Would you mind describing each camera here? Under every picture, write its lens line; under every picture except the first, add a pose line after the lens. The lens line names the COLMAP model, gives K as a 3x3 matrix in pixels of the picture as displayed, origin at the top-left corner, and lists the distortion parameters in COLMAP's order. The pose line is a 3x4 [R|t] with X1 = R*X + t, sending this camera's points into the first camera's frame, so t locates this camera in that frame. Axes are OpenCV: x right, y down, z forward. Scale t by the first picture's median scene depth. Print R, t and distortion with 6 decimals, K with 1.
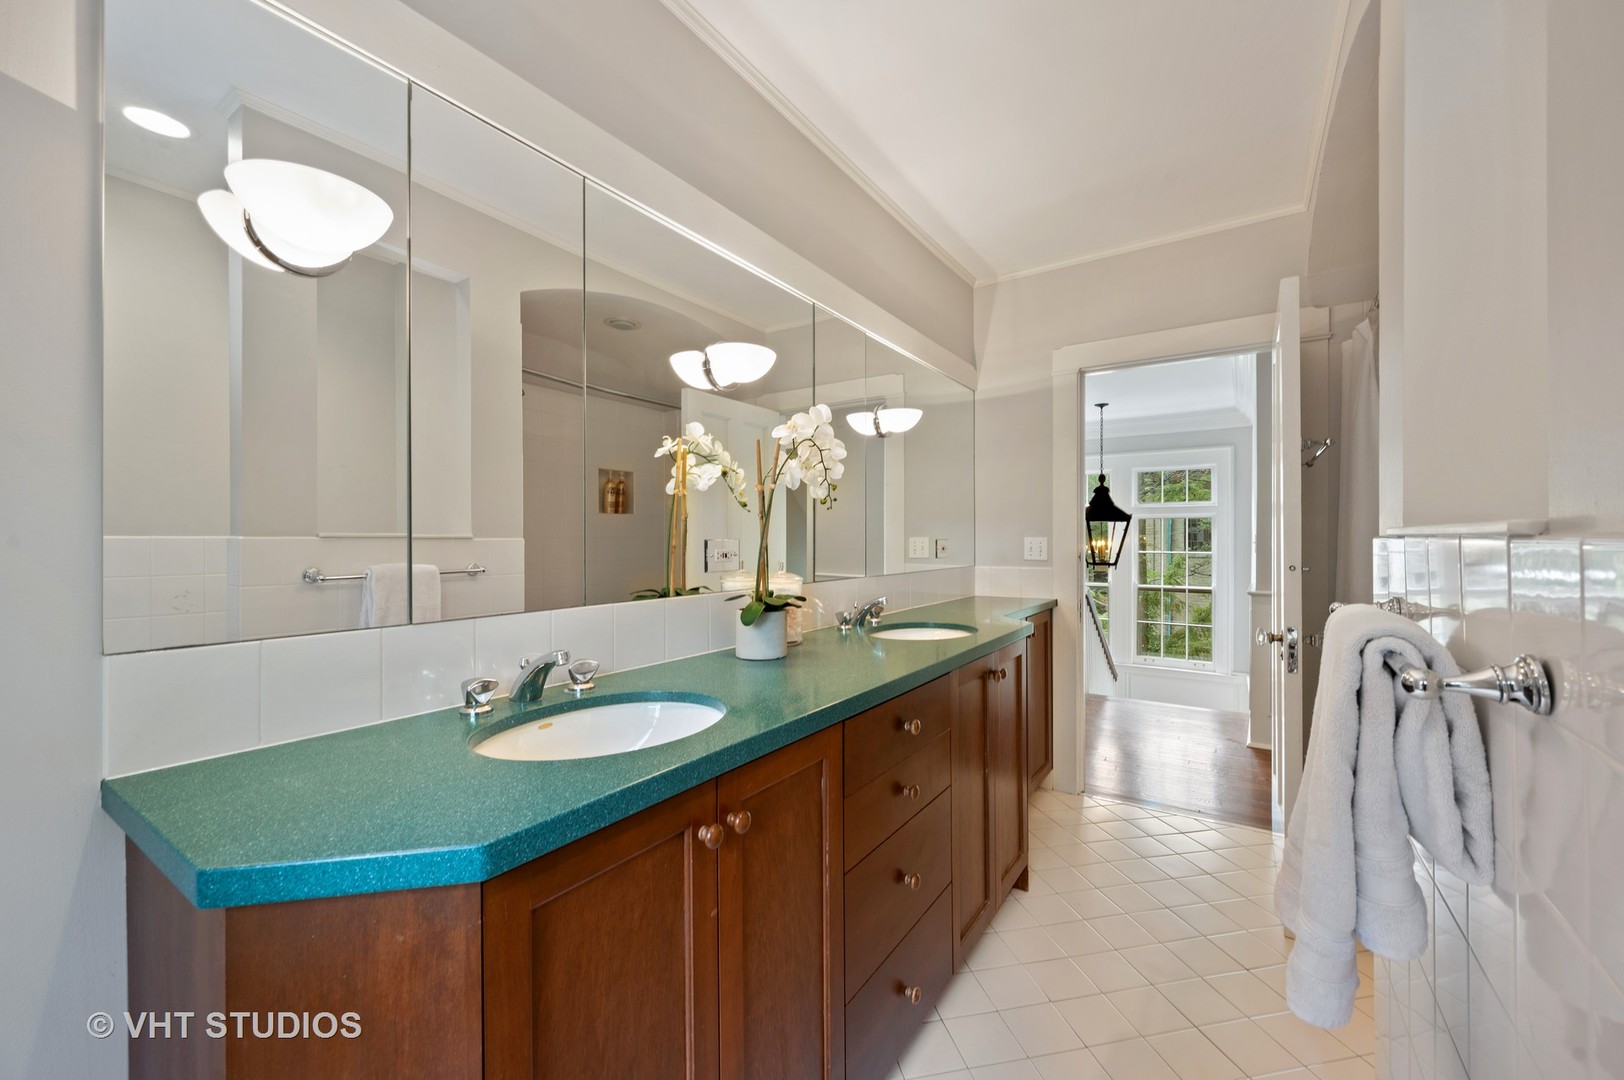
lens RADIAL K [[641.2, 0, 808.5], [0, 641.2, 538.8], [0, 0, 1]] dist [0.001496, 0.000006]
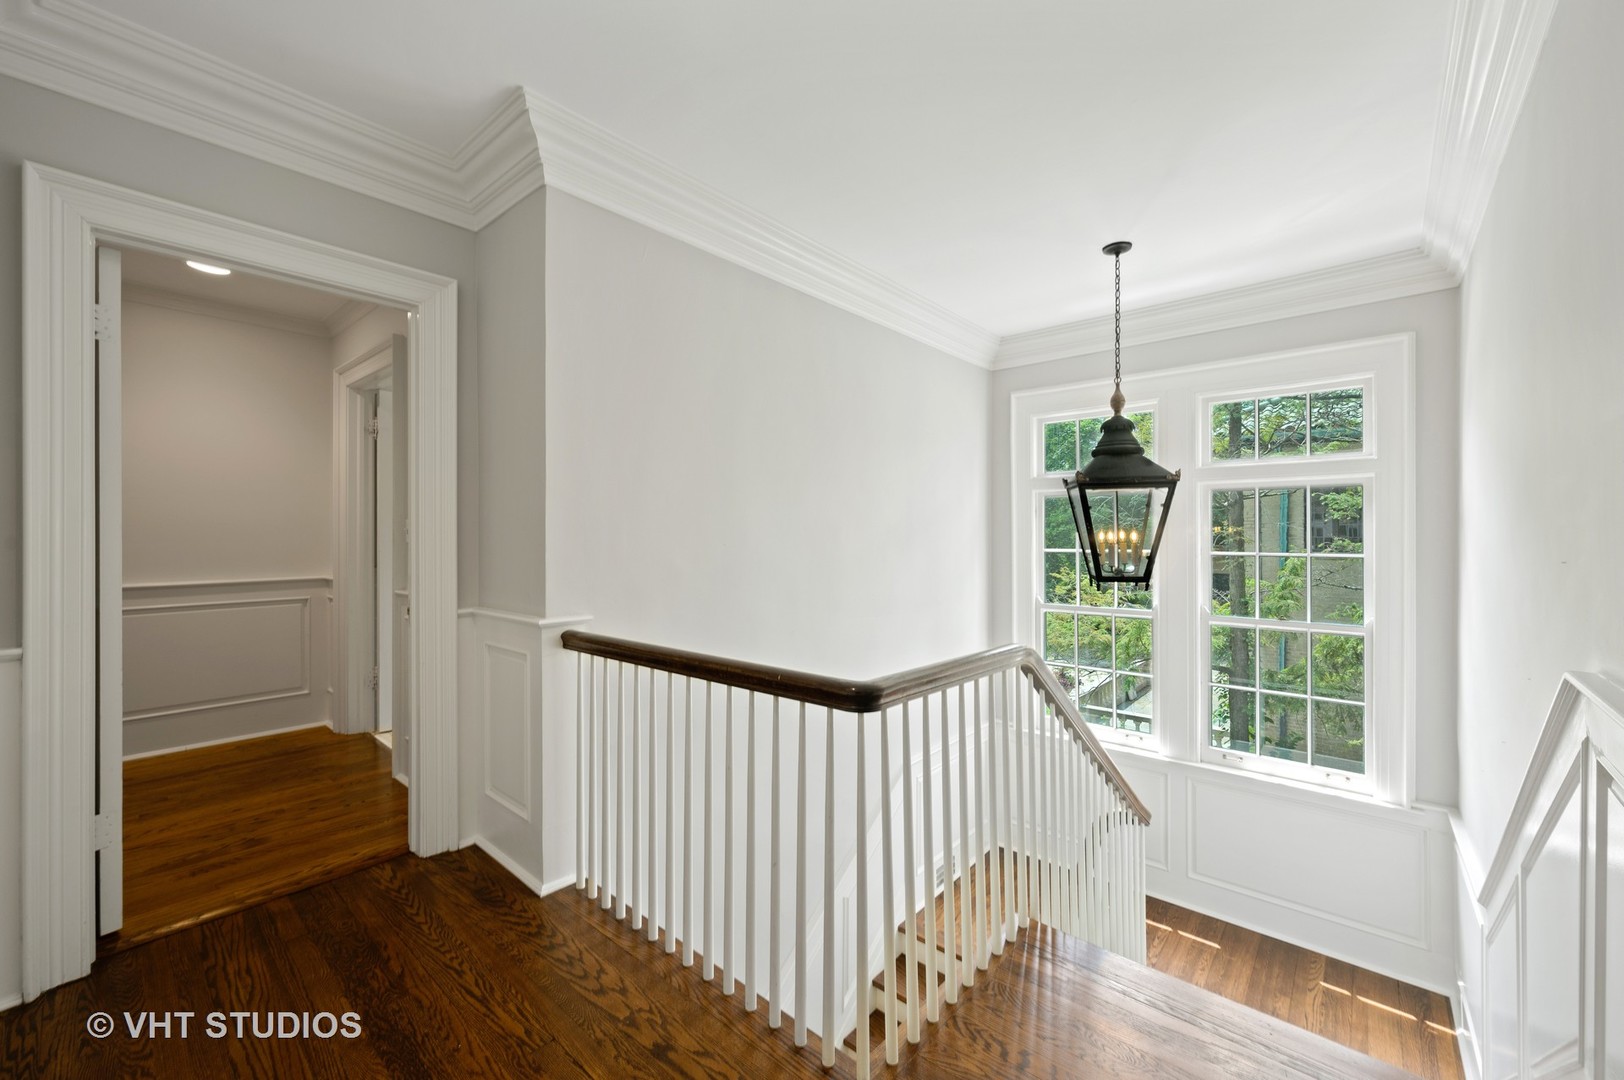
lens RADIAL K [[641.2, 0, 816.9], [0, 641.2, 537.9], [0, 0, 1]] dist [0.001496, 0.000006]
pose [[0.992899, -0.000566, -0.118959, 0.267920], [0.000264, 0.999997, -0.002554, 0.008769], [0.118960, 0.002505, 0.992896, 0.457385]]
